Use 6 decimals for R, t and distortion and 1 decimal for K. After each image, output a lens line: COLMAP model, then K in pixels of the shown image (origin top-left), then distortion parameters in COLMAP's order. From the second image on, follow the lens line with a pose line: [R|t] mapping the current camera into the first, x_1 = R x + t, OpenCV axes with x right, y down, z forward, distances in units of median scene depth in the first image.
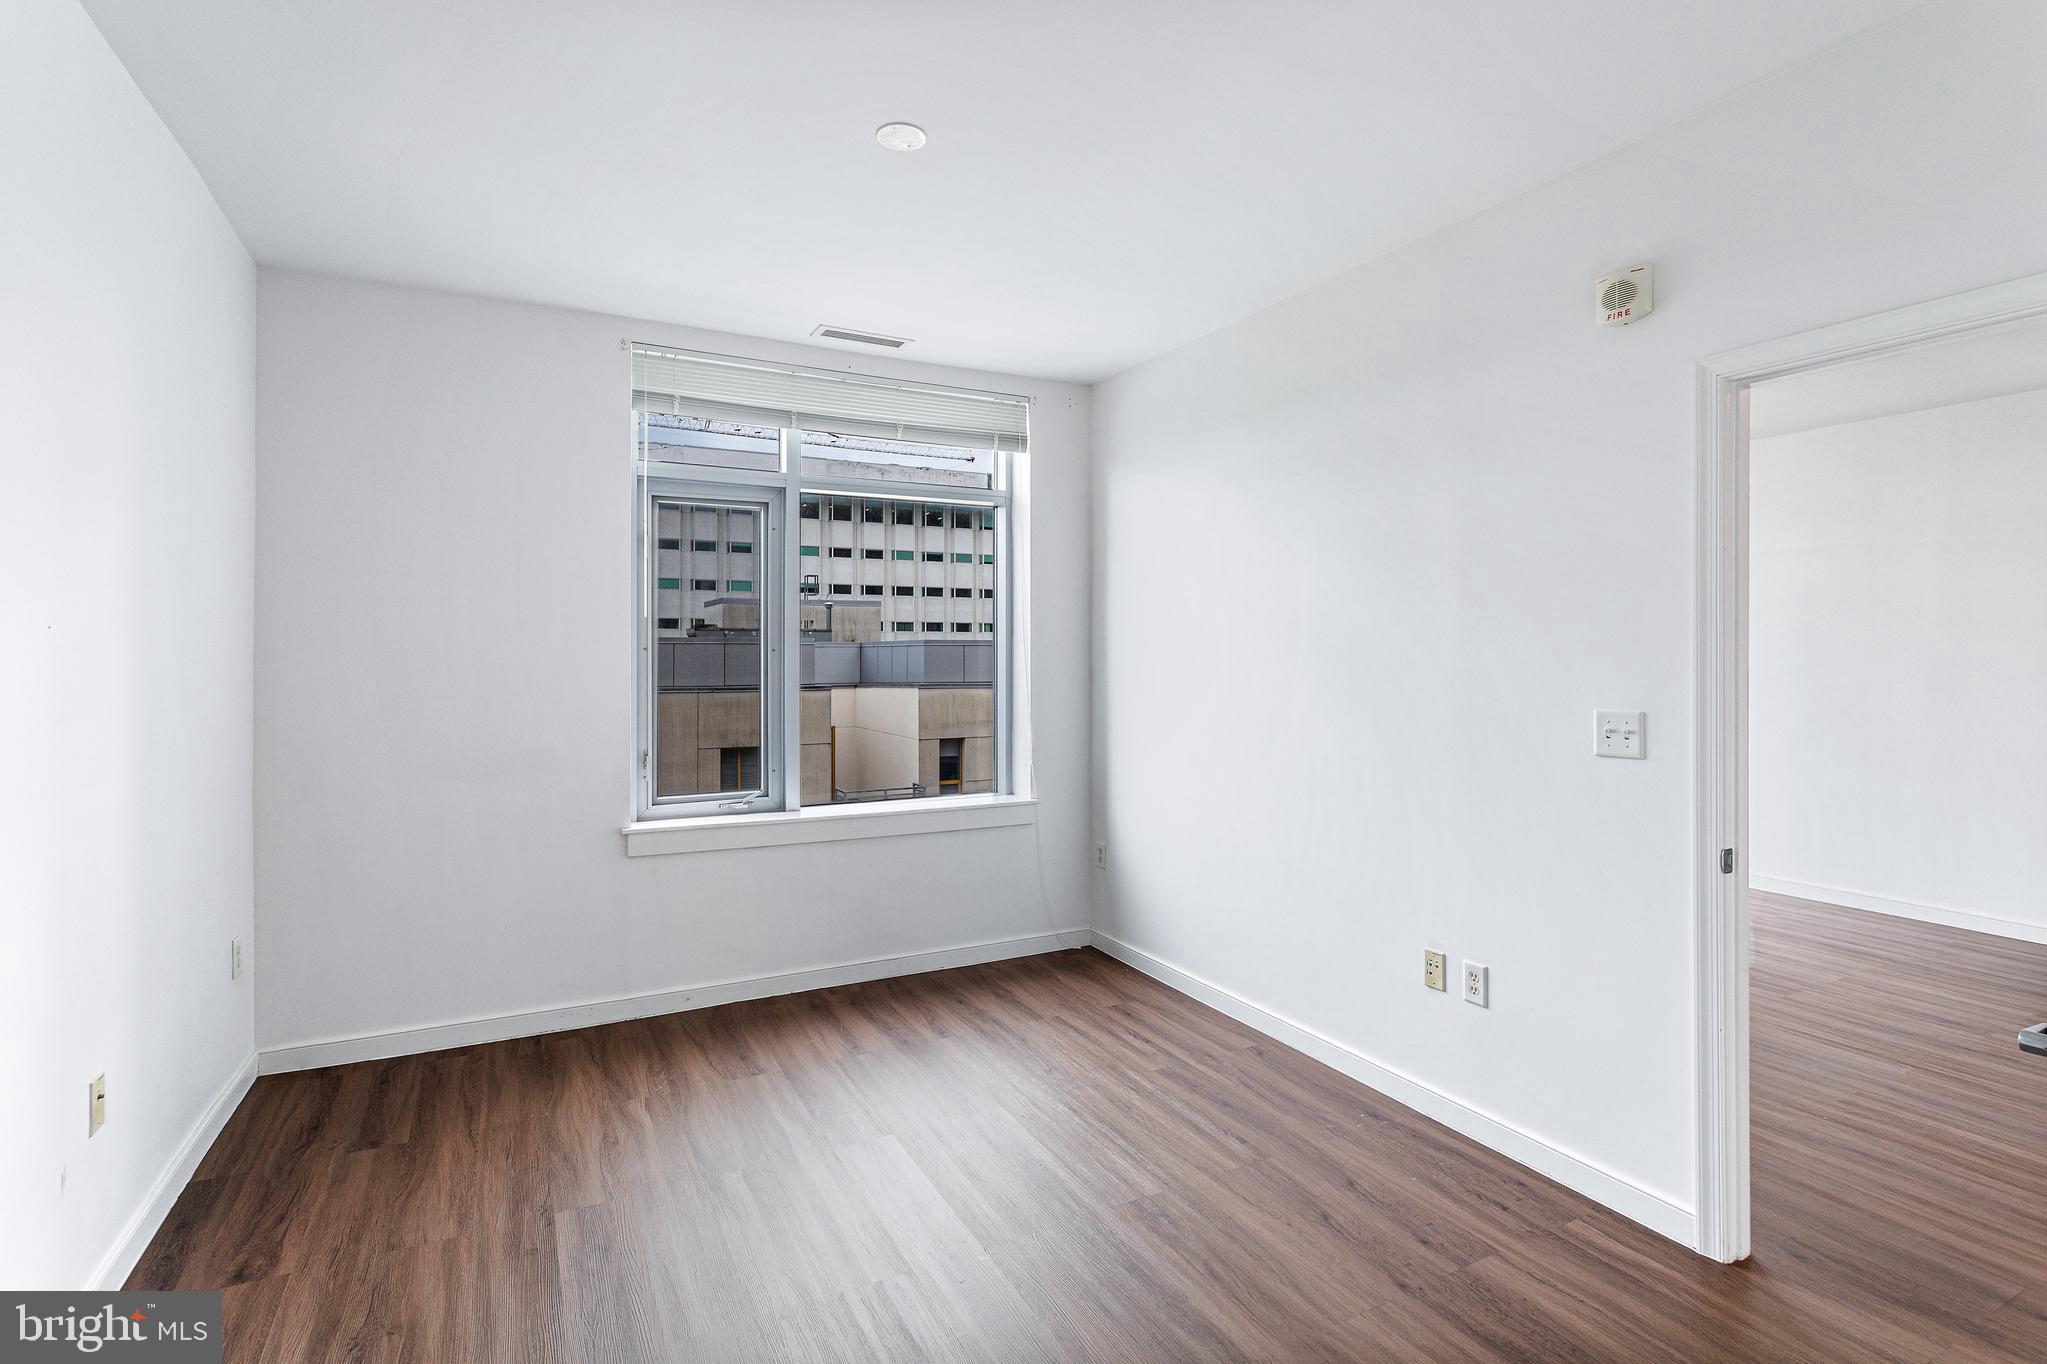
lens RADIAL K [[992.8, 0, 1038.1], [0, 992.8, 656.4], [0, 0, 1]] dist [-0.009399, 0.000281]
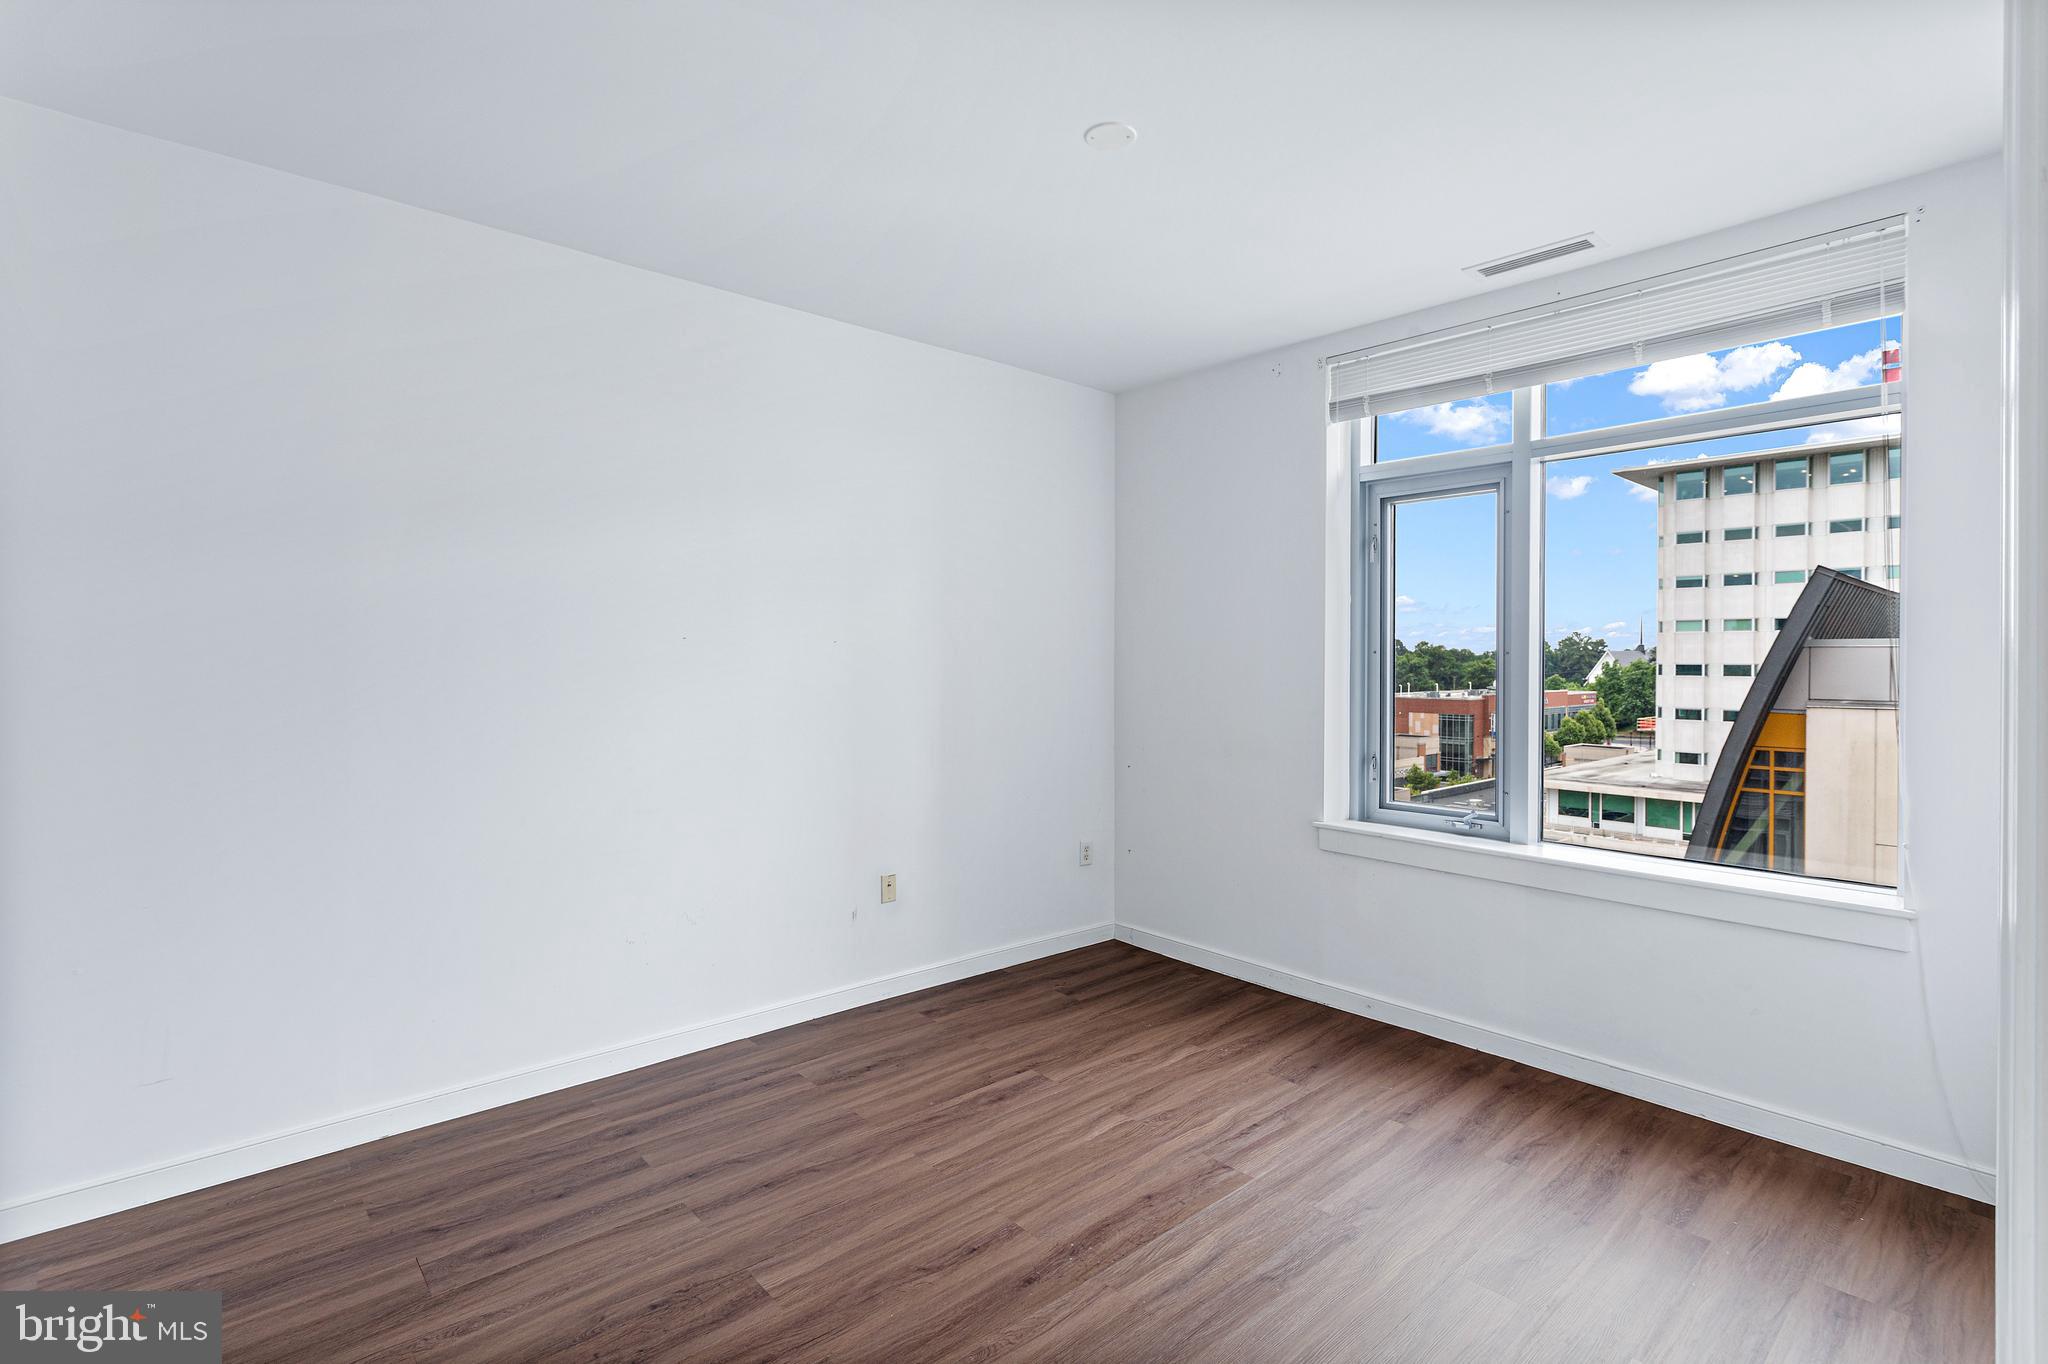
lens RADIAL K [[993.3, 0, 1008.8], [0, 993.3, 661.0], [0, 0, 1]] dist [-0.009399, 0.000281]
pose [[0.206958, 0.006495, -0.978328, 0.569519], [-0.006849, 0.999963, 0.005189, 0.000013], [0.978326, 0.005627, 0.206995, 0.473753]]
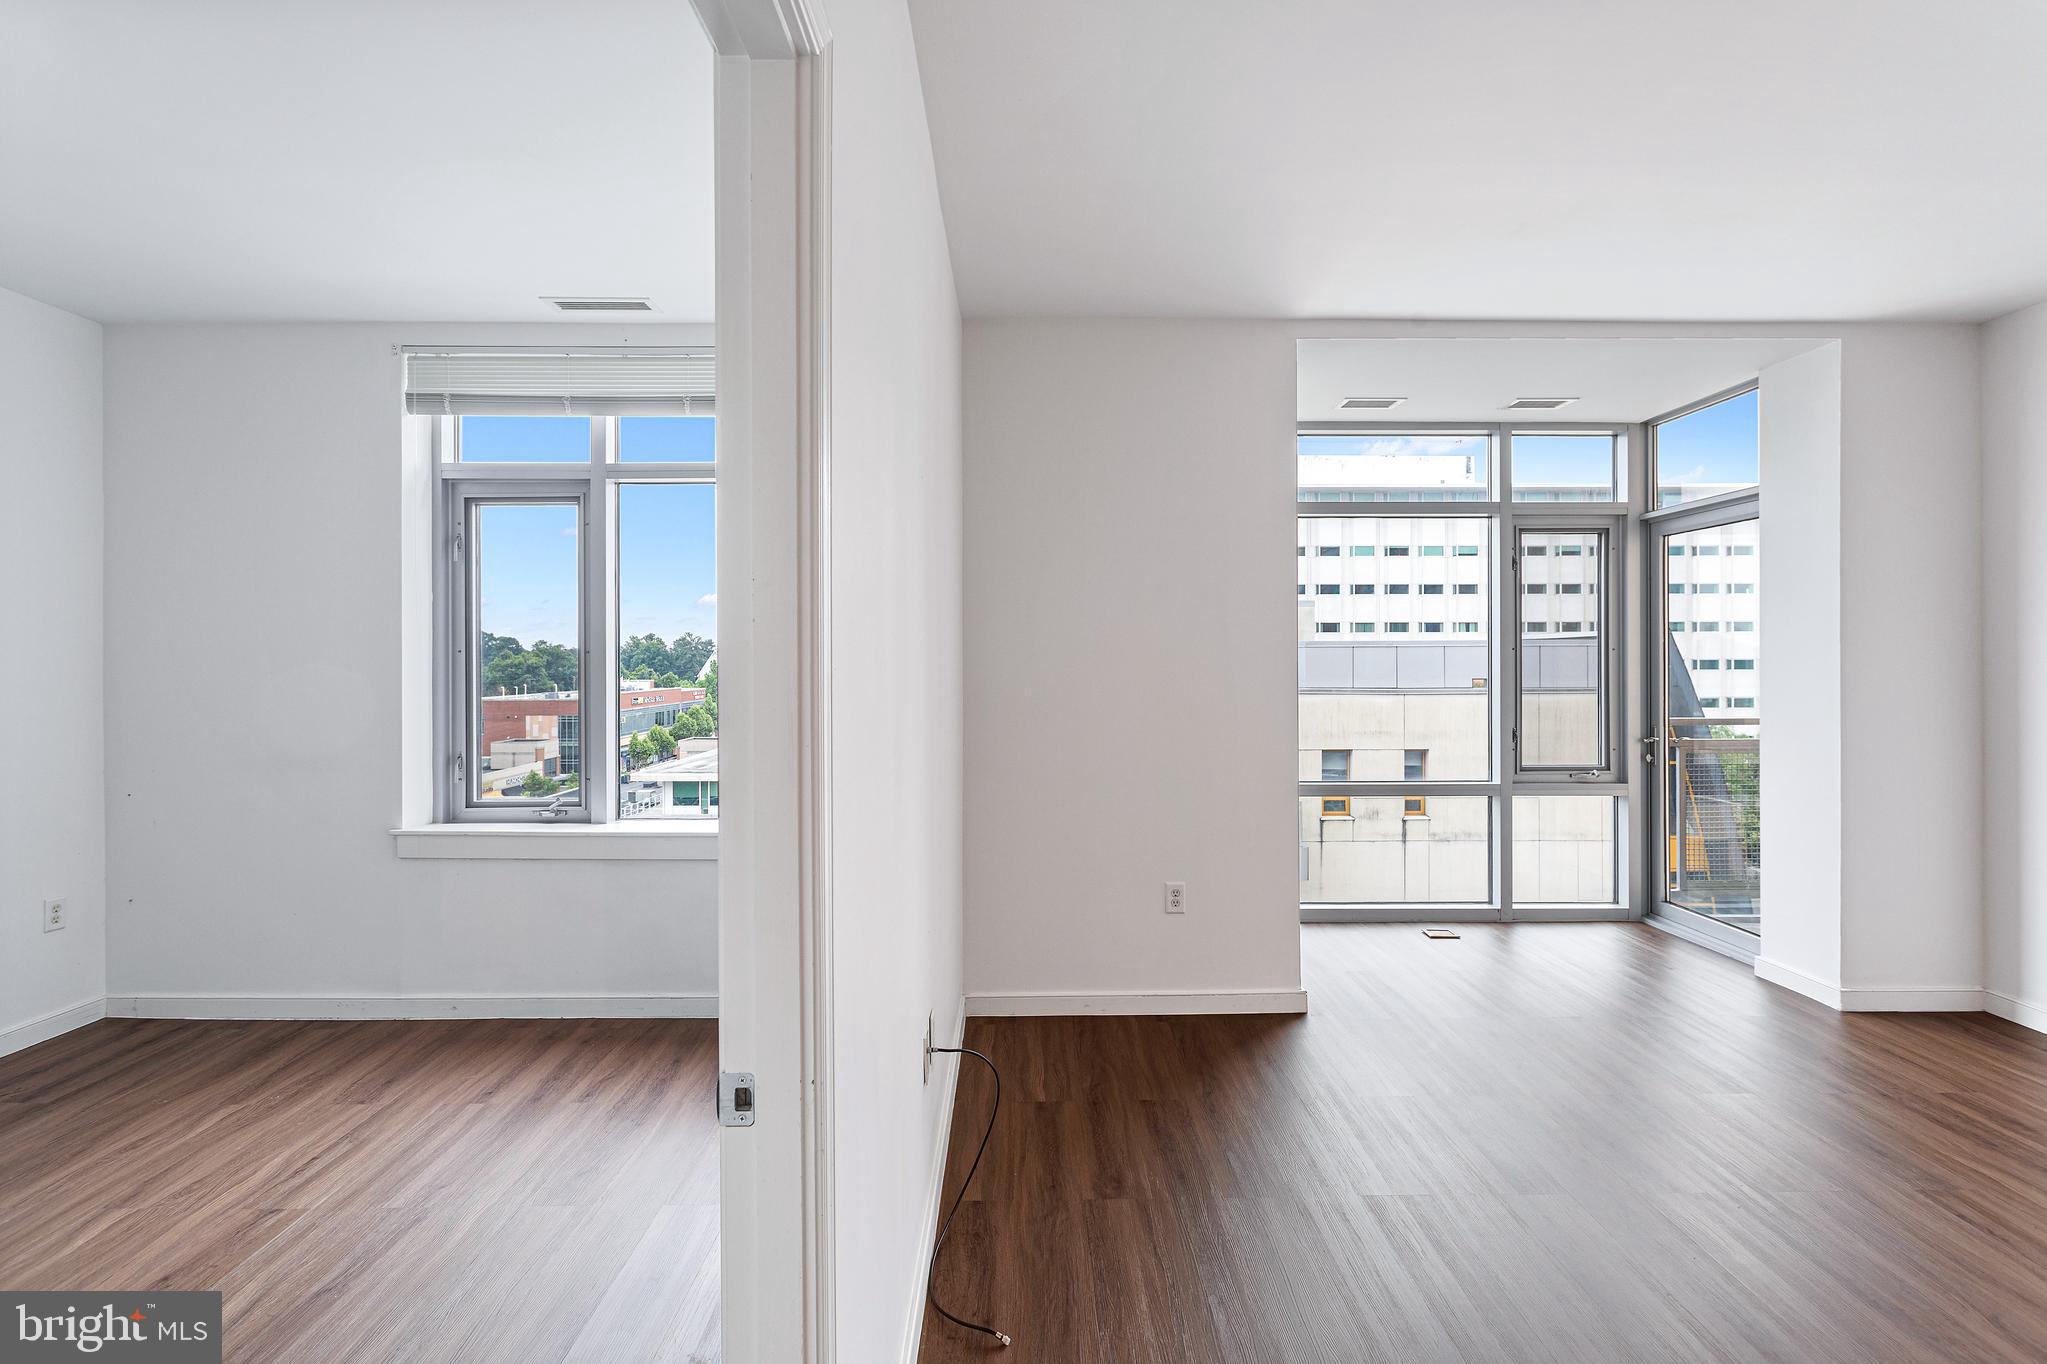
lens RADIAL K [[992.8, 0, 1050.8], [0, 992.8, 655.9], [0, 0, 1]] dist [-0.009399, 0.000281]
pose [[0.882200, -0.001925, -0.470871, 0.671511], [0.000502, 0.999995, -0.003148, 0.001307], [0.470875, 0.002541, 0.882196, 0.441511]]
